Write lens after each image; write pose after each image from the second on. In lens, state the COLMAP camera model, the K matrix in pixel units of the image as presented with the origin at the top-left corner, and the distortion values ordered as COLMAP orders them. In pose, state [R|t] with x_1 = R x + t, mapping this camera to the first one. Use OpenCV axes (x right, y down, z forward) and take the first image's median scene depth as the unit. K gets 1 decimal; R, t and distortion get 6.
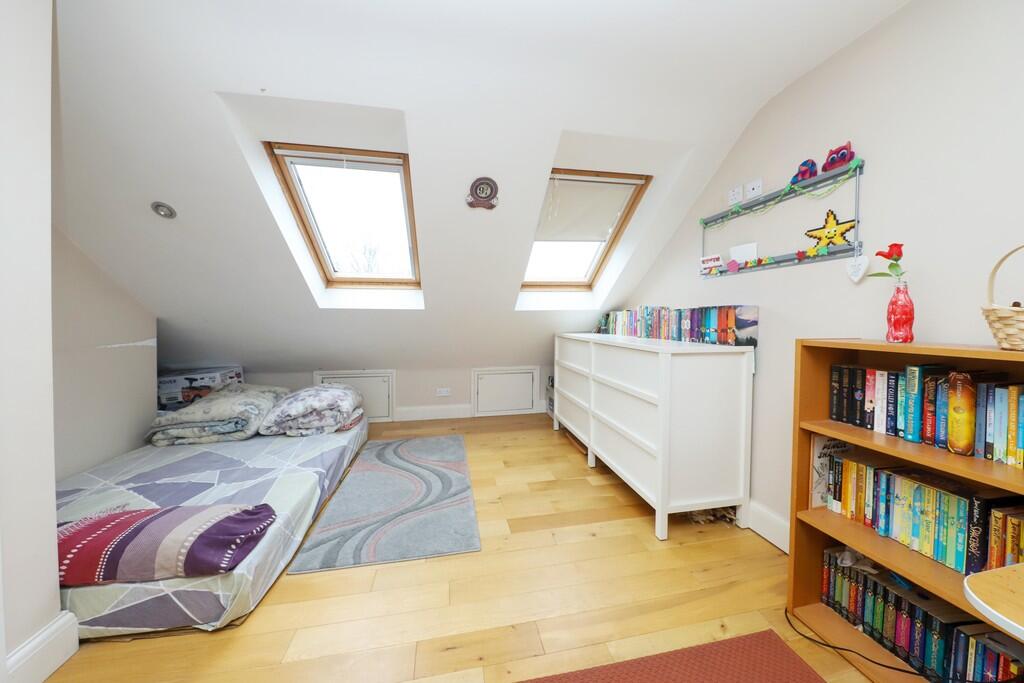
lens RADIAL K [[332.7, 0, 505.0], [0, 332.7, 327.7], [0, 0, 1]] dist [0.000199, 0.000011]
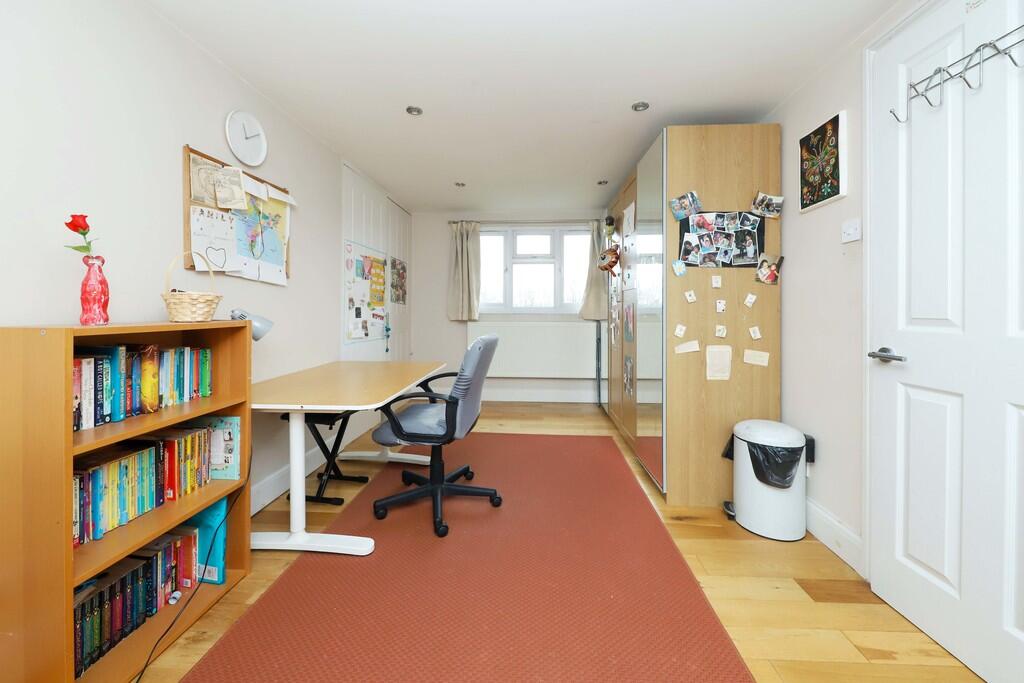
lens RADIAL K [[394.4, 0, 514.0], [0, 394.4, 310.9], [0, 0, 1]] dist [-0.000800, -0.000062]
pose [[-0.973739, -0.010298, 0.227432, -0.213605], [-0.004193, 0.999618, 0.027311, -0.030175], [-0.227626, 0.025641, -0.973411, 1.832479]]
